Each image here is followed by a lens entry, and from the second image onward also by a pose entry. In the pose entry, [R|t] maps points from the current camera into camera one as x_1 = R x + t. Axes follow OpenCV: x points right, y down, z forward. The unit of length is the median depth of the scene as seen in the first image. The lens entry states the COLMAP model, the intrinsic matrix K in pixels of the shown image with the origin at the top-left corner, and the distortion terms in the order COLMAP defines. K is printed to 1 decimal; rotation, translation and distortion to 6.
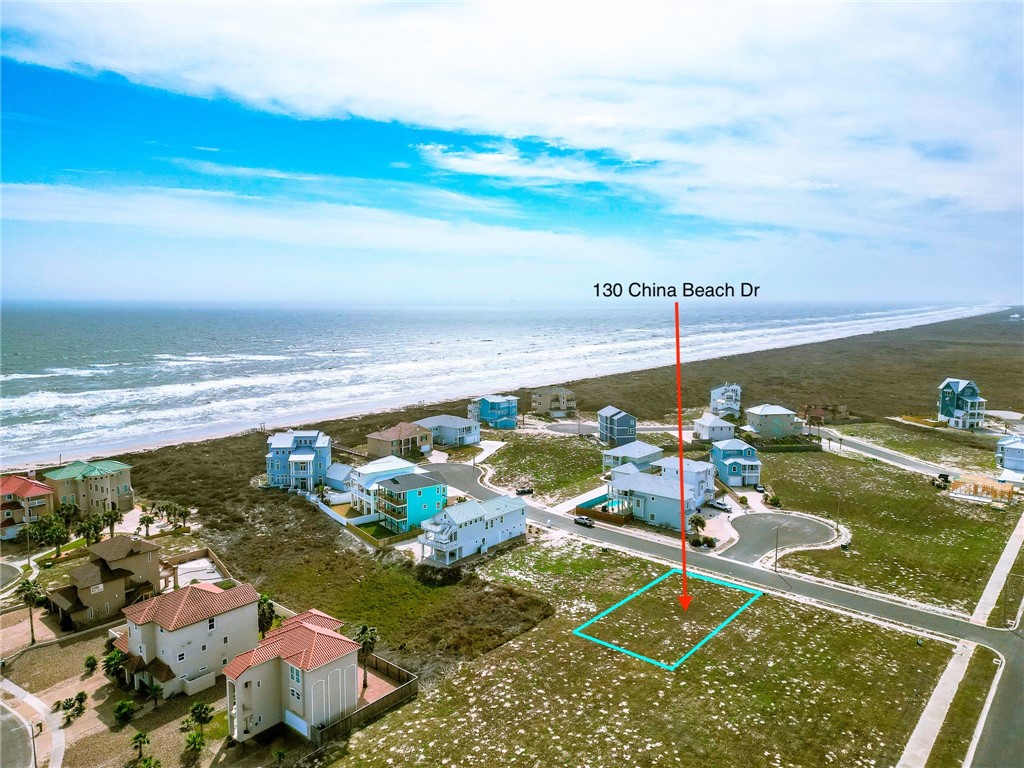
lens RADIAL K [[713.2, 0, 513.8], [0, 713.2, 383.4], [0, 0, 1]] dist [0.093897, -0.100691]
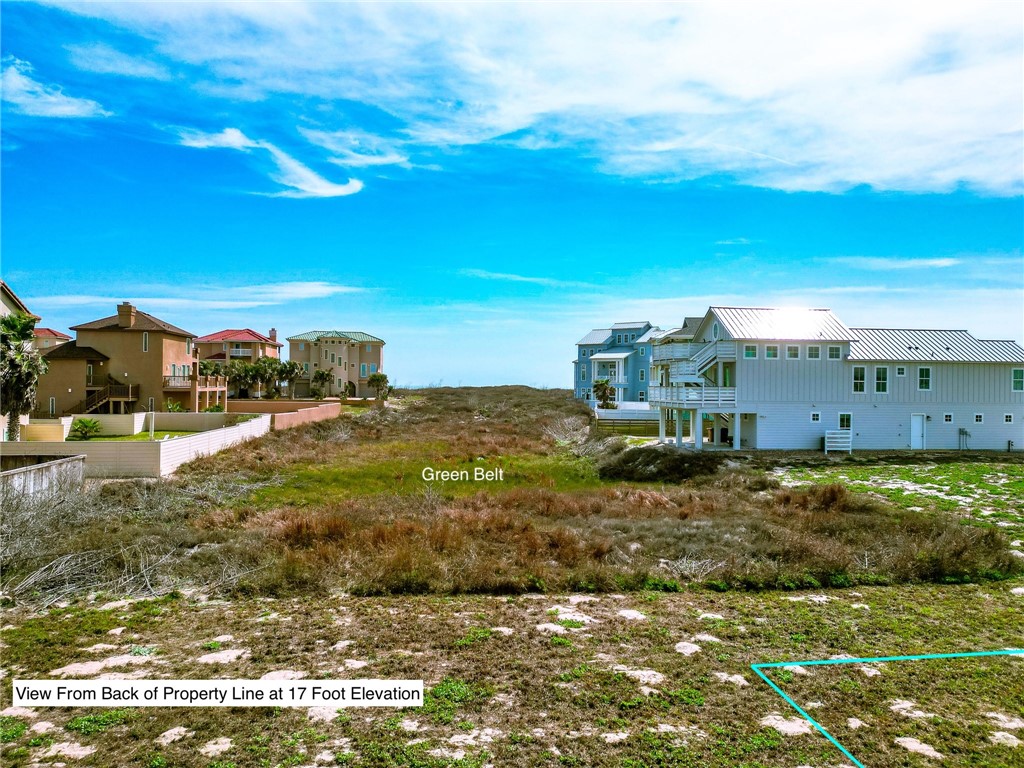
lens RADIAL K [[714.3, 0, 513.9], [0, 714.3, 383.8], [0, 0, 1]] dist [0.087485, -0.091654]
pose [[0.740664, 0.005866, -0.671850, 0.082804], [-0.090360, 0.991747, -0.090956, 0.298018], [0.665771, 0.128076, 0.735082, 0.789470]]
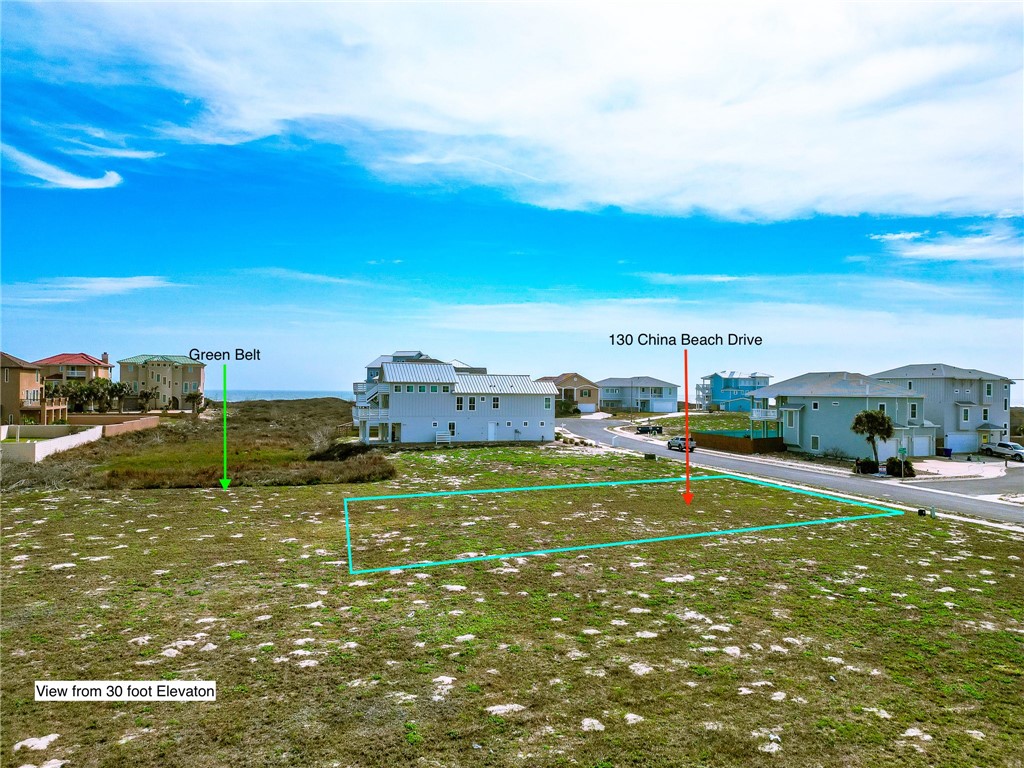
lens RADIAL K [[714.3, 0, 513.9], [0, 714.3, 383.8], [0, 0, 1]] dist [0.087485, -0.091654]
pose [[0.853358, 0.003000, -0.521316, 0.382326], [-0.072014, 0.991075, -0.112178, 0.299431], [0.516327, 0.133271, 0.845958, 0.622021]]
